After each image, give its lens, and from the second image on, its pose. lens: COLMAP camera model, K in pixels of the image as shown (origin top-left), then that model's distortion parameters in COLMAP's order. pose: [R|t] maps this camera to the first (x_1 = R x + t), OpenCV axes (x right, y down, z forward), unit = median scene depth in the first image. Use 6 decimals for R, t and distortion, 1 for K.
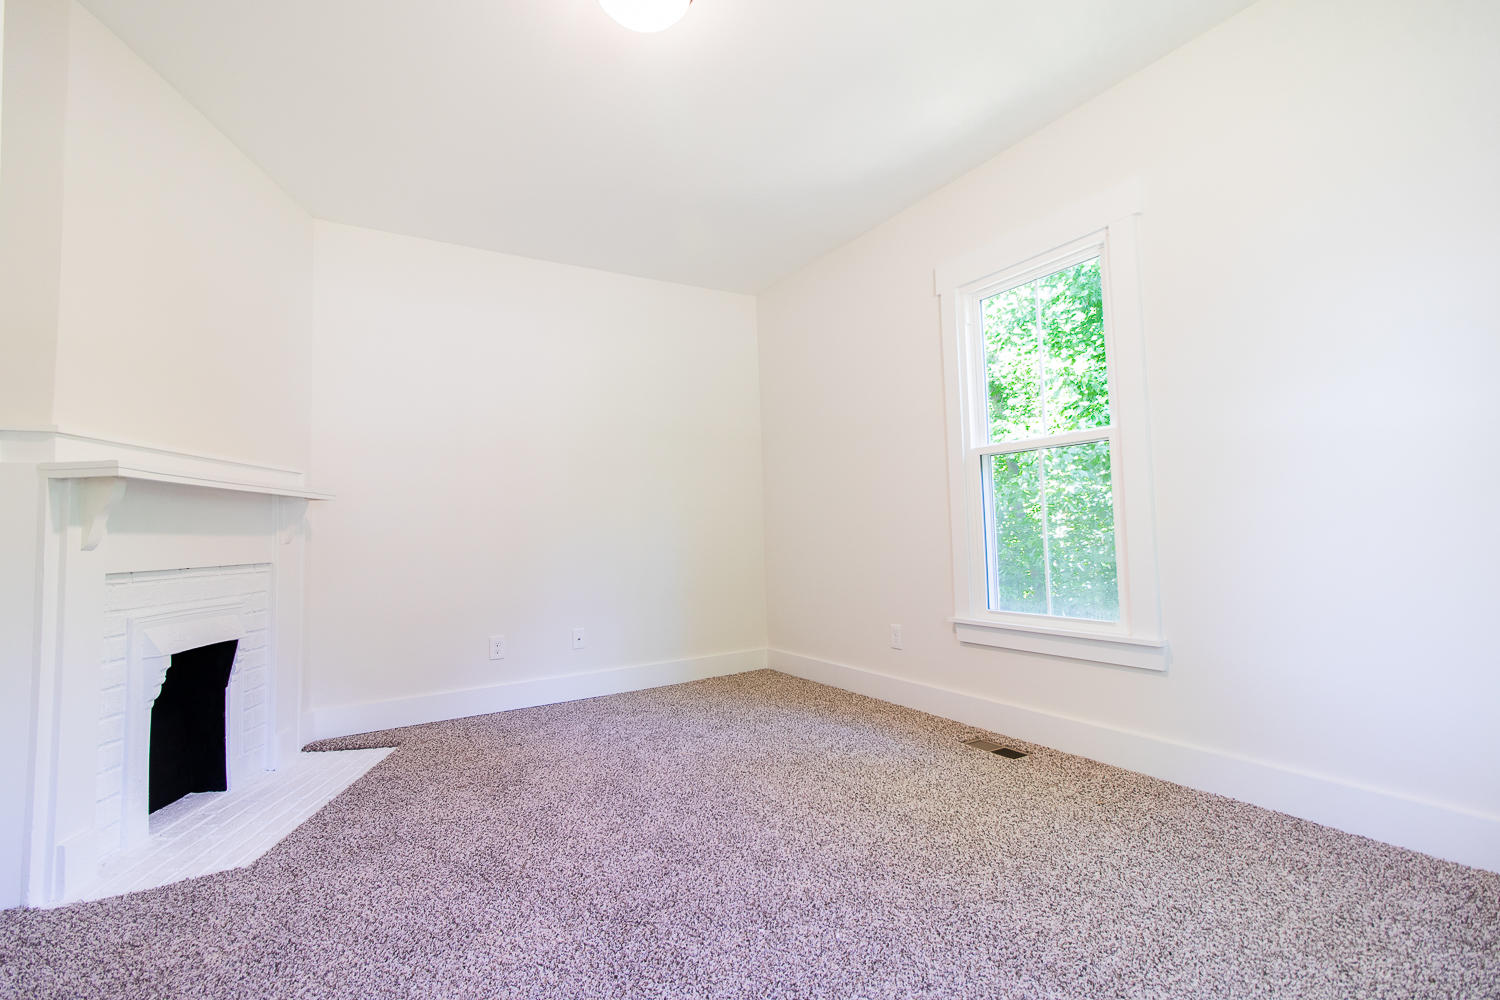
lens RADIAL K [[682.5, 0, 742.2], [0, 682.5, 499.3], [0, 0, 1]] dist [0.001250, 0.001007]
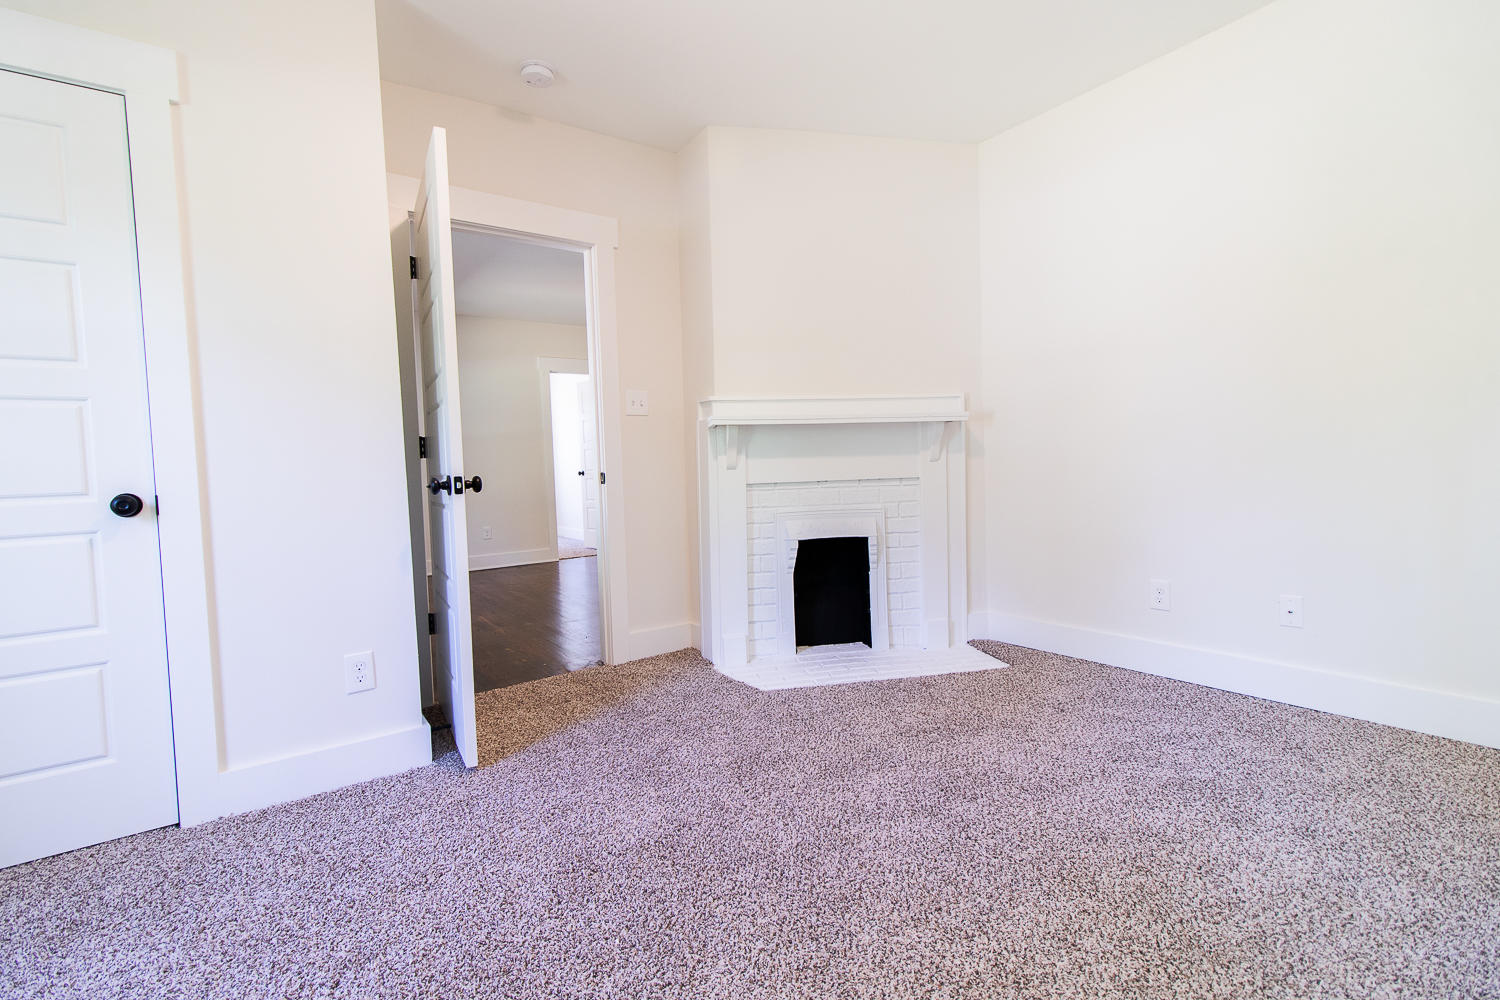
lens RADIAL K [[682.5, 0, 747.9], [0, 682.5, 494.7], [0, 0, 1]] dist [0.001250, 0.001007]
pose [[0.074934, 0.068927, -0.994803, 0.550561], [0.080571, 0.993928, 0.074936, 0.011777], [0.993928, -0.085767, 0.068926, 0.731729]]
